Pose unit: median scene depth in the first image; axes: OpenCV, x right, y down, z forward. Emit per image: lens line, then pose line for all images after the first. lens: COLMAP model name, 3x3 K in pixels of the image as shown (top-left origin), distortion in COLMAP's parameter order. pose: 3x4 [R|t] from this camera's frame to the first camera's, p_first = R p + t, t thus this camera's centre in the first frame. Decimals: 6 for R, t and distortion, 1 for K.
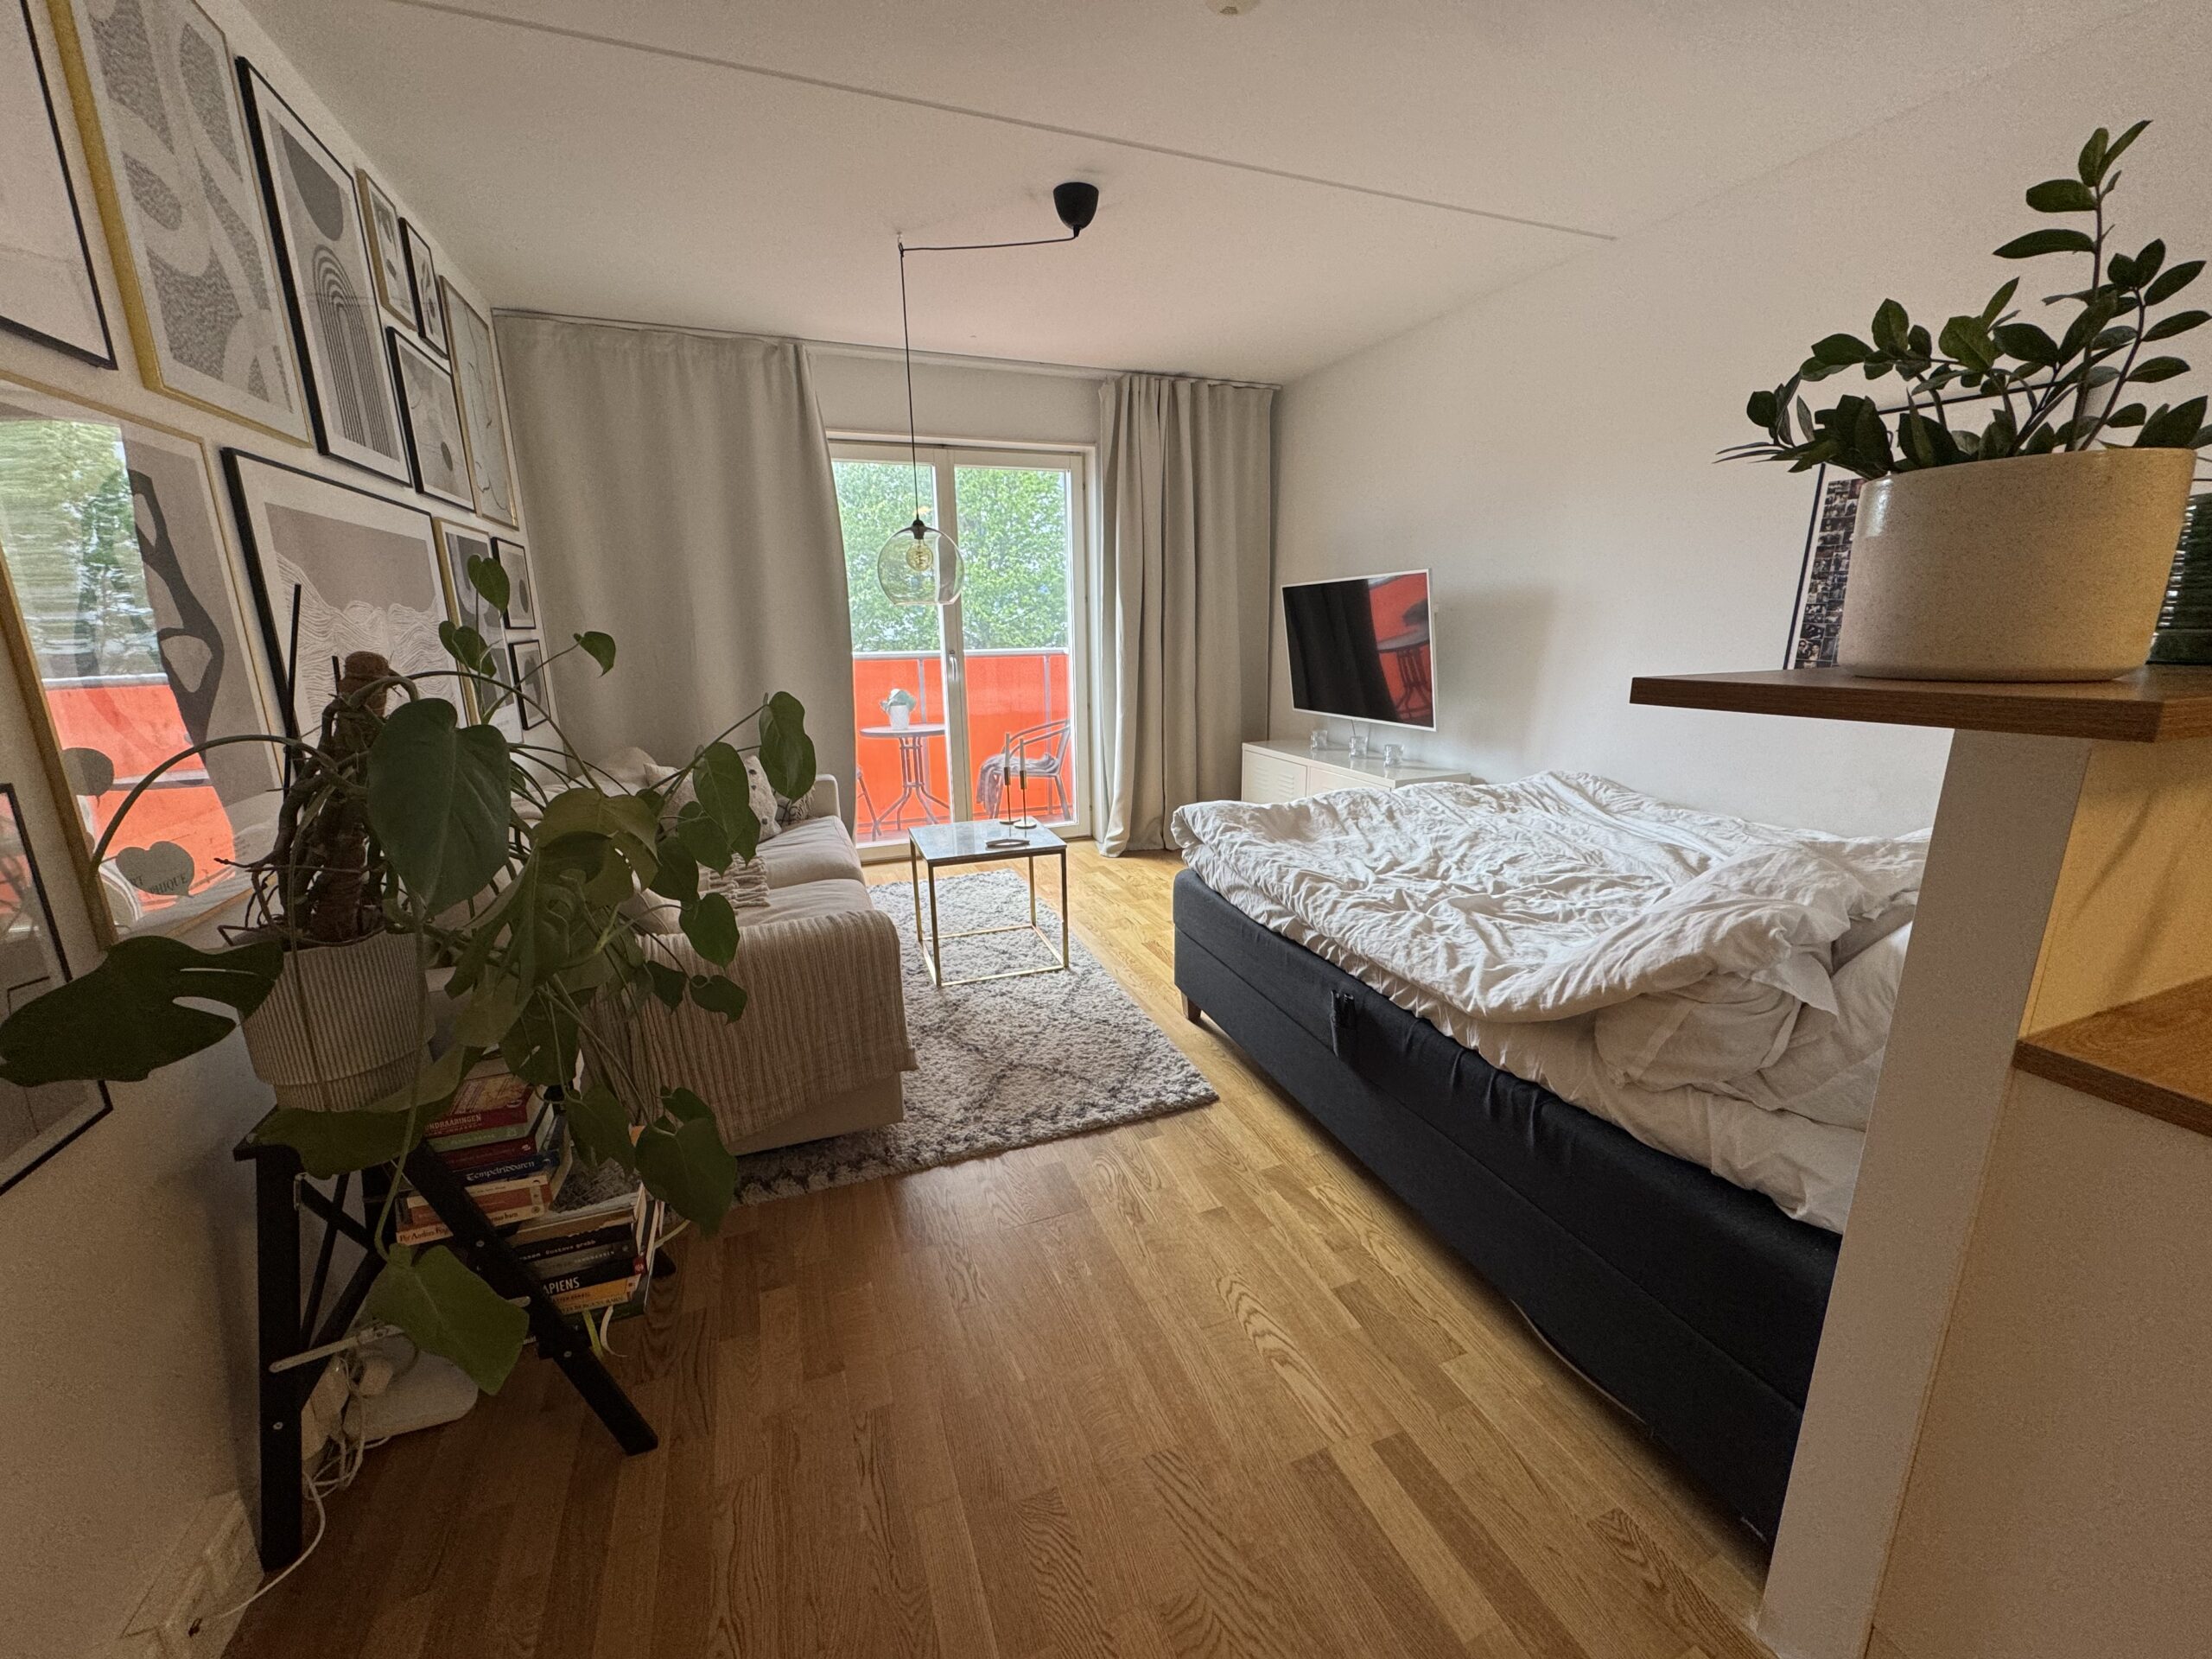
lens RADIAL K [[875.8, 0, 1103.8], [0, 875.8, 827.3], [0, 0, 1]] dist [-0.001267, 0.000342]
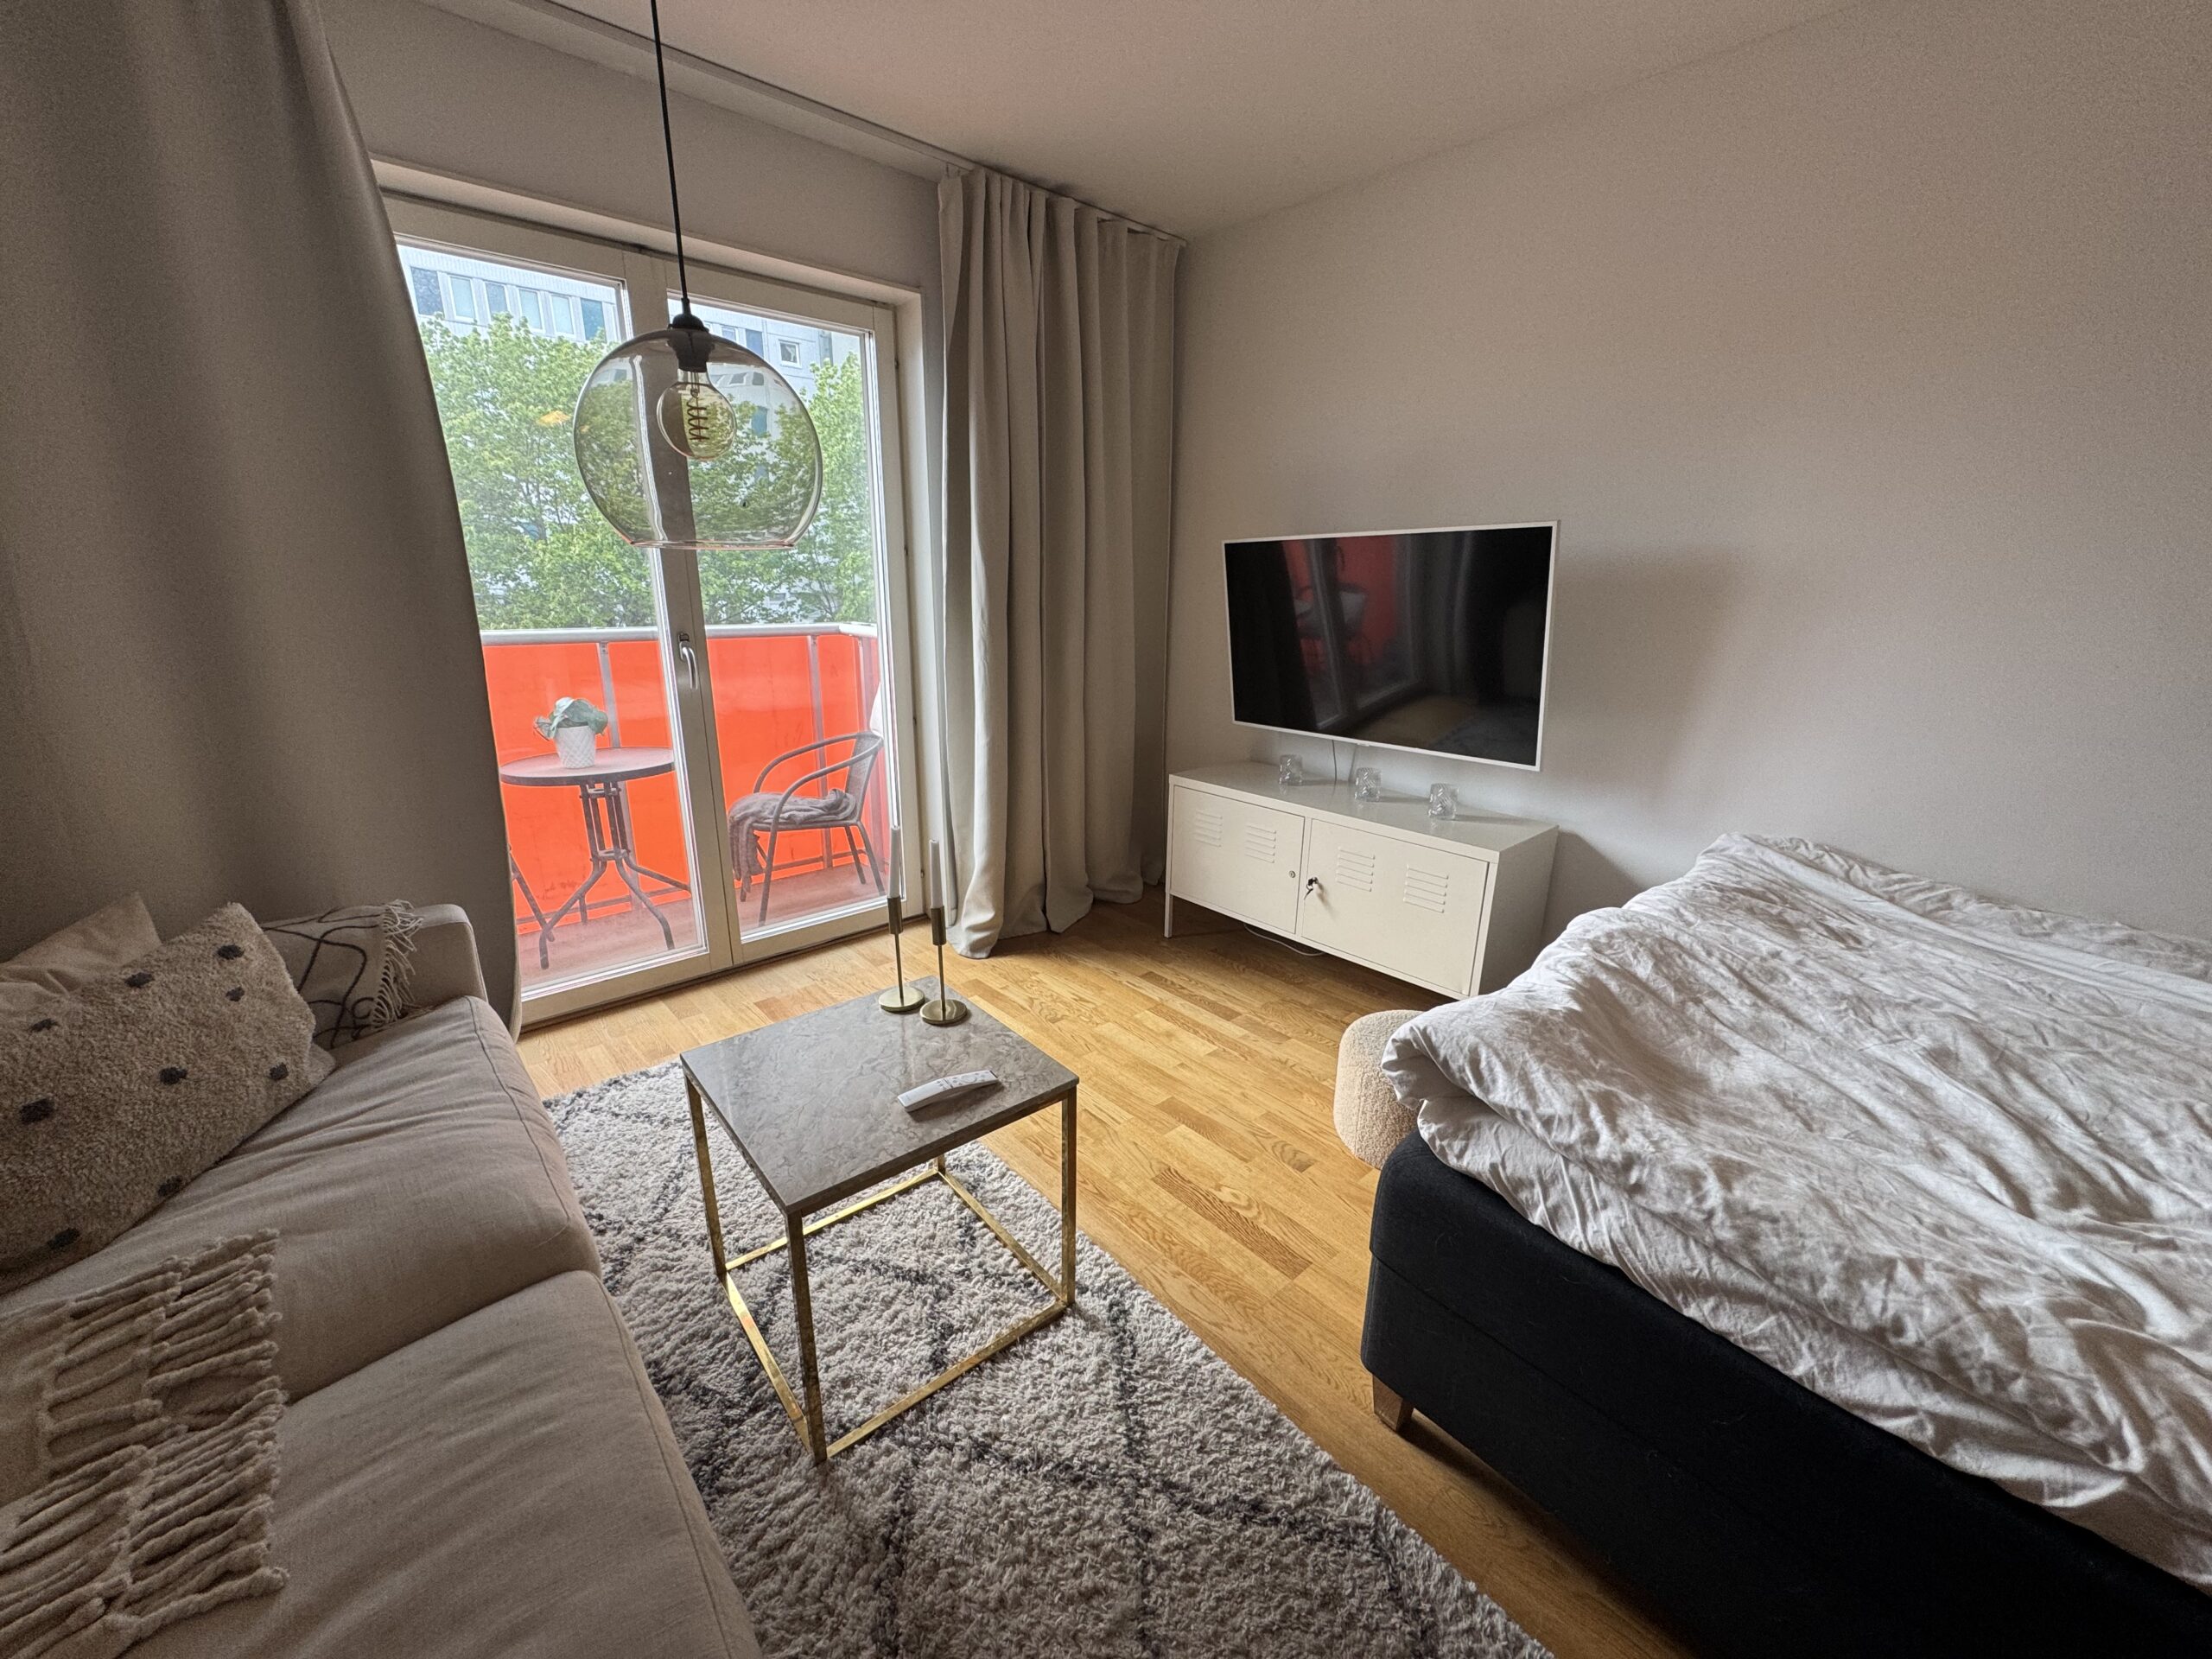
lens RADIAL K [[875.8, 0, 1103.8], [0, 875.8, 827.3], [0, 0, 1]] dist [-0.001267, 0.000342]
pose [[0.937040, -0.071247, 0.341878, -0.147148], [0.056951, 0.997038, 0.051687, -0.111772], [-0.344548, -0.028962, 0.938322, 0.455119]]
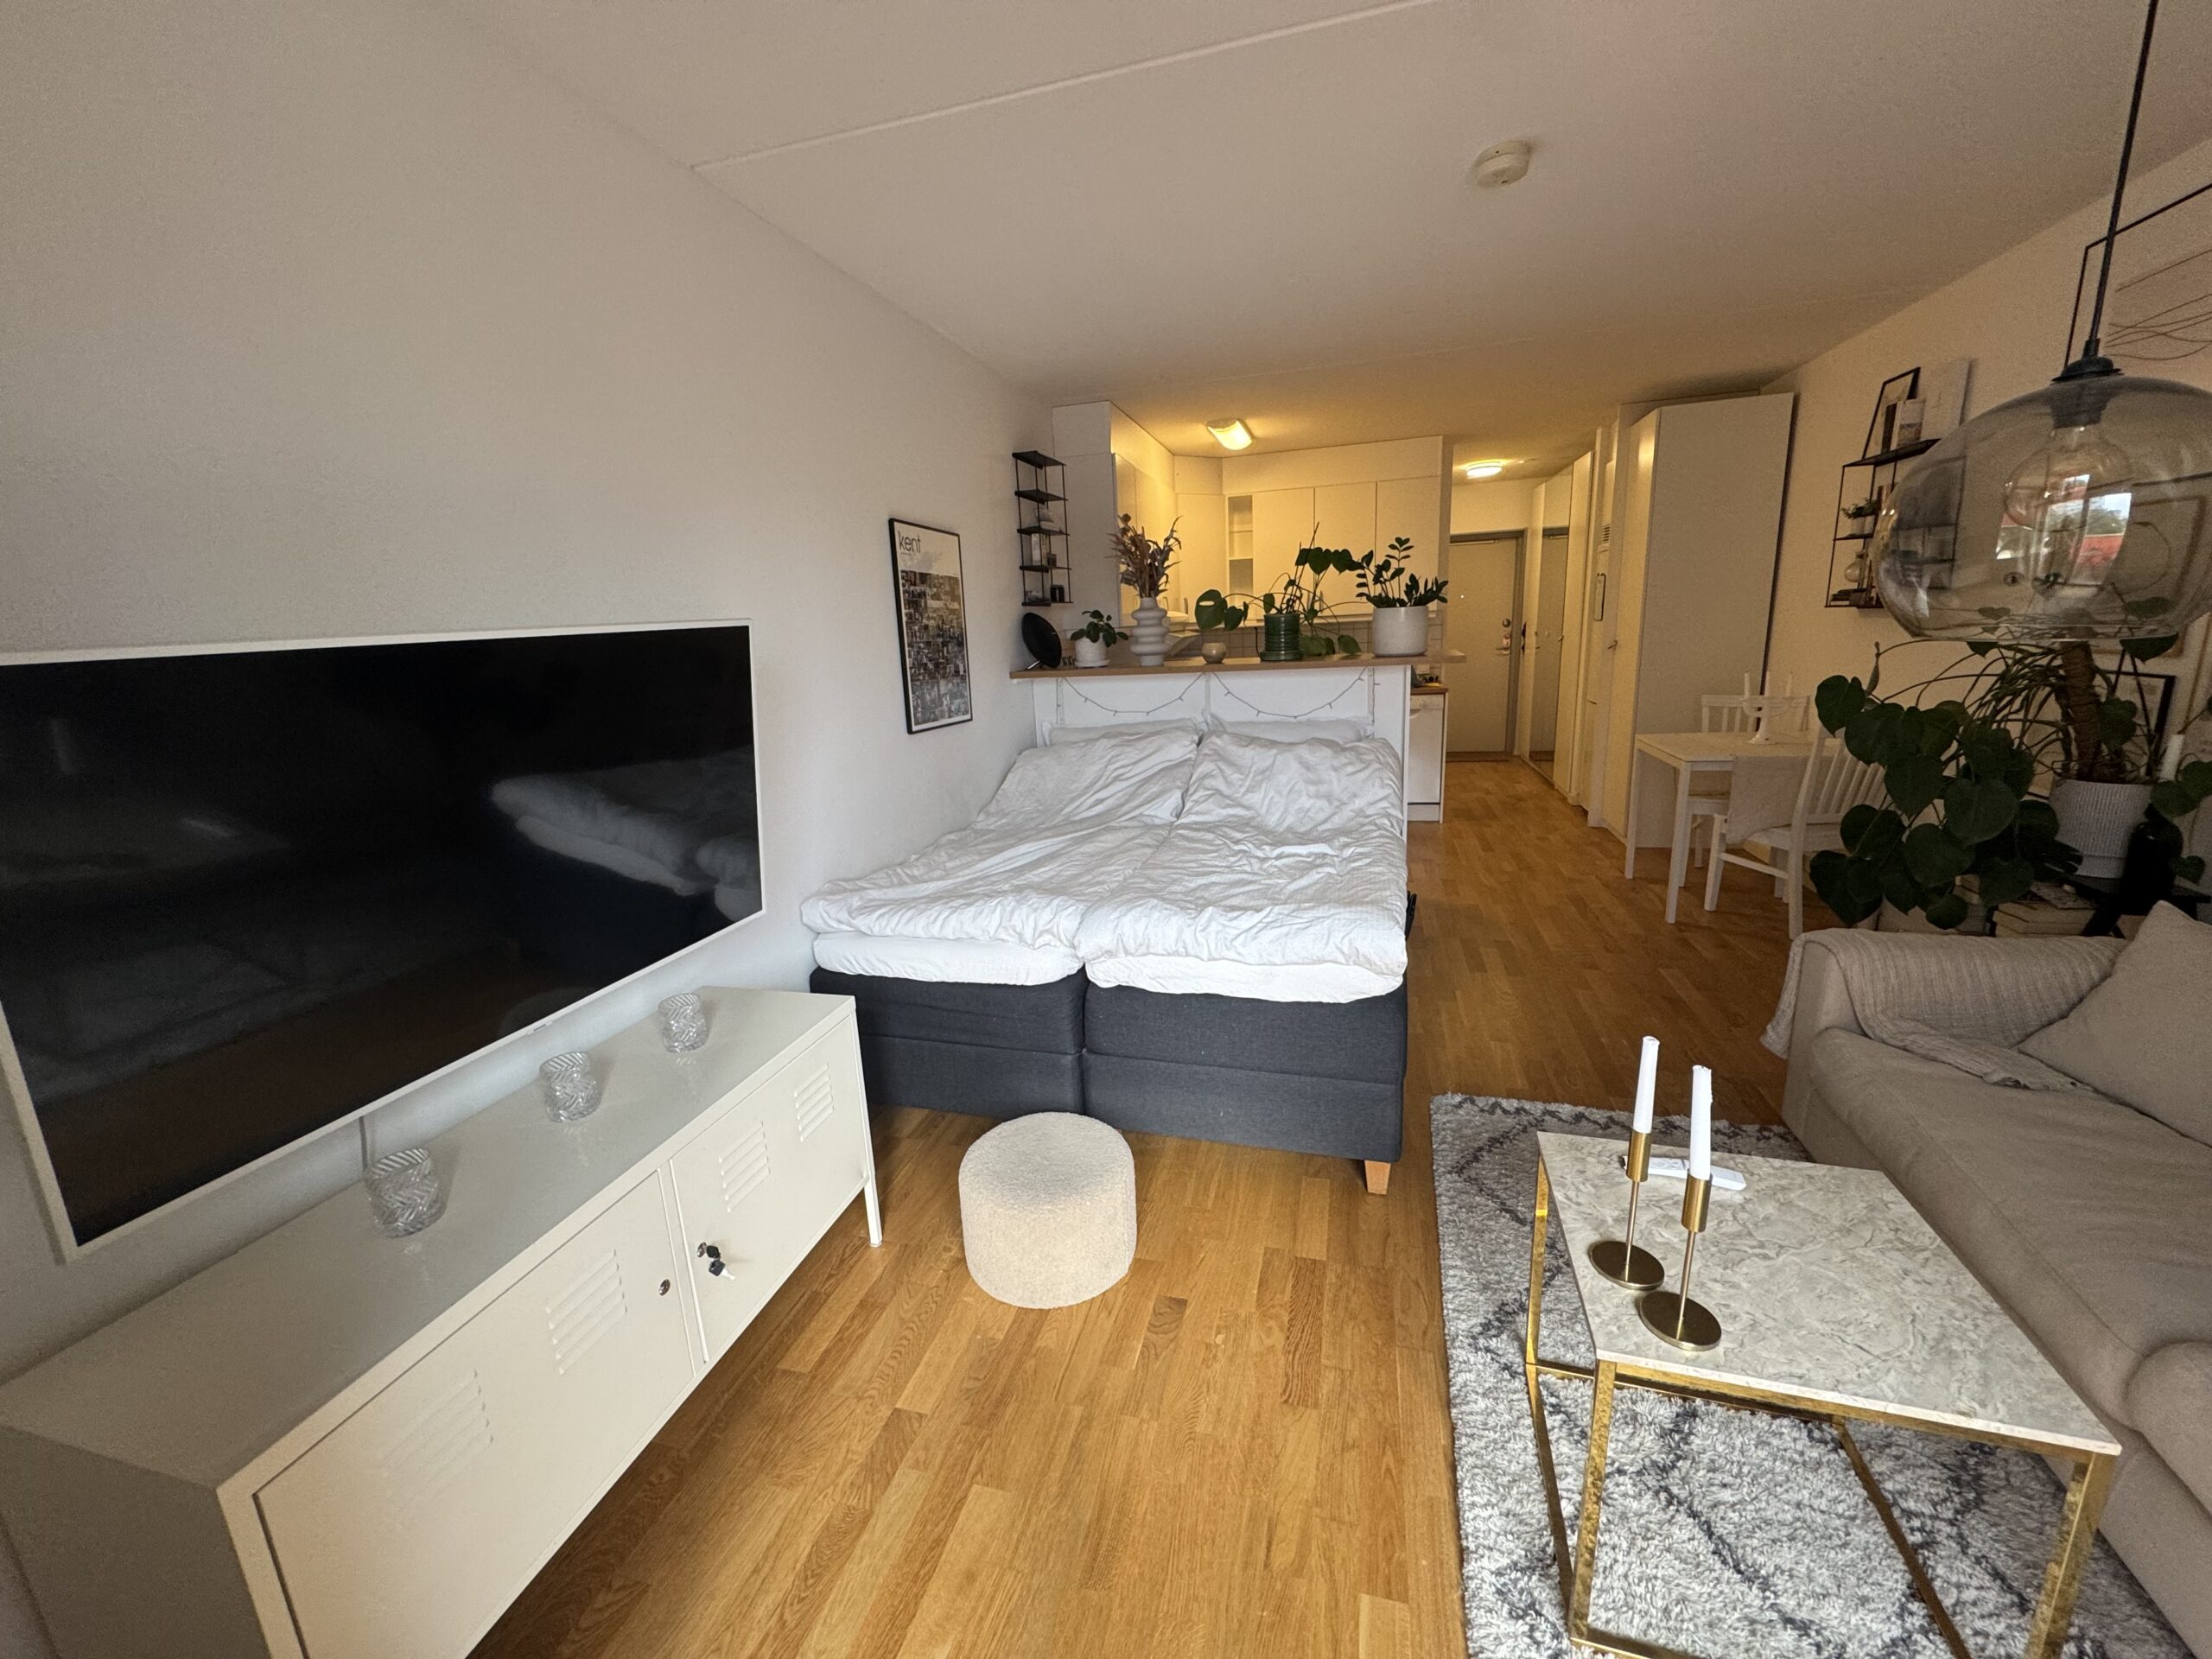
lens RADIAL K [[875.8, 0, 1103.8], [0, 875.8, 827.3], [0, 0, 1]] dist [-0.001267, 0.000342]
pose [[-0.793659, -0.080565, 0.603005, -0.107354], [0.202023, 0.900042, 0.386149, -0.300383], [-0.573840, 0.428291, -0.698051, 1.139836]]
